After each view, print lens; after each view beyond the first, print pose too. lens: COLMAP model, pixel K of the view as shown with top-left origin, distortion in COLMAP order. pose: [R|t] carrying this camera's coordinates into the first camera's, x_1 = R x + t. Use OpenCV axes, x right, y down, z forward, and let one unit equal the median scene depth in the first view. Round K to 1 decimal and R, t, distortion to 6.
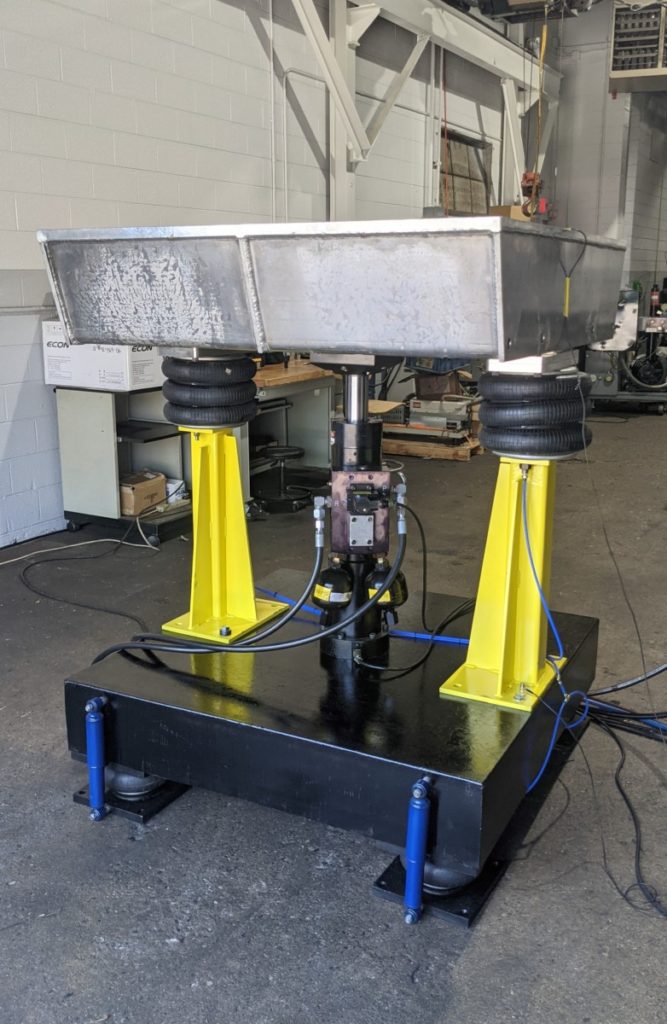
lens RADIAL K [[921.6, 0, 333.5], [0, 921.6, 512.0], [0, 0, 1]] dist [0.004569, -0.016879]
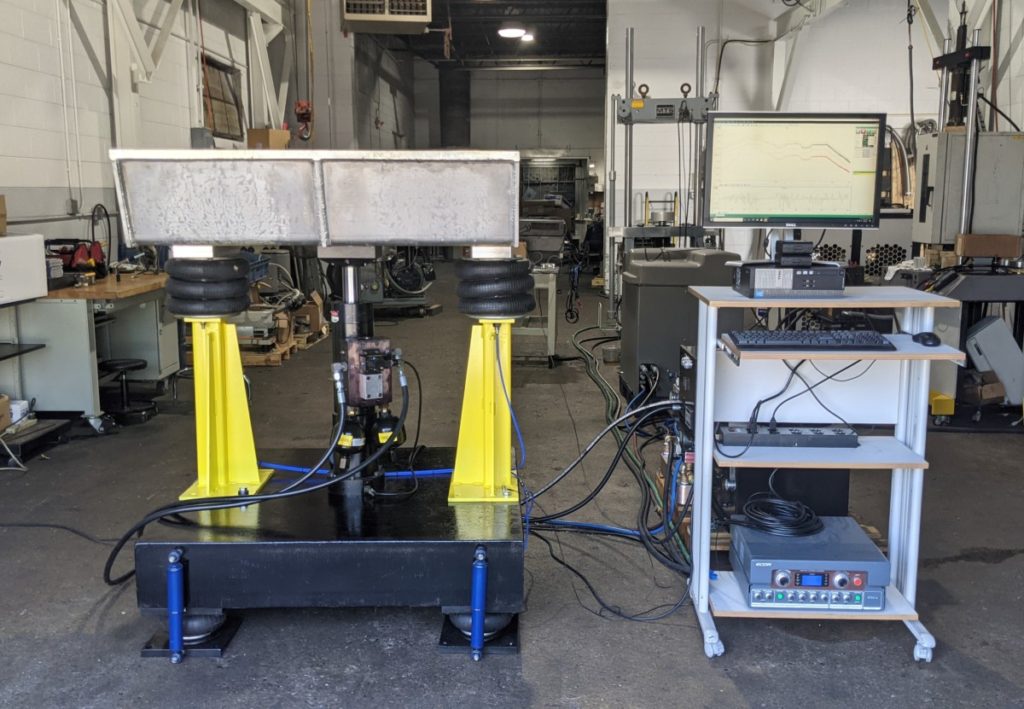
lens RADIAL K [[921.0, 0, 512.0], [0, 921.0, 354.5], [0, 0, 1]] dist [-0.001464, -0.006570]
pose [[0.885737, -0.075235, 0.458050, -0.374862], [0.111437, 0.992384, -0.052488, 0.063635], [-0.450613, 0.097534, 0.887376, -0.217849]]
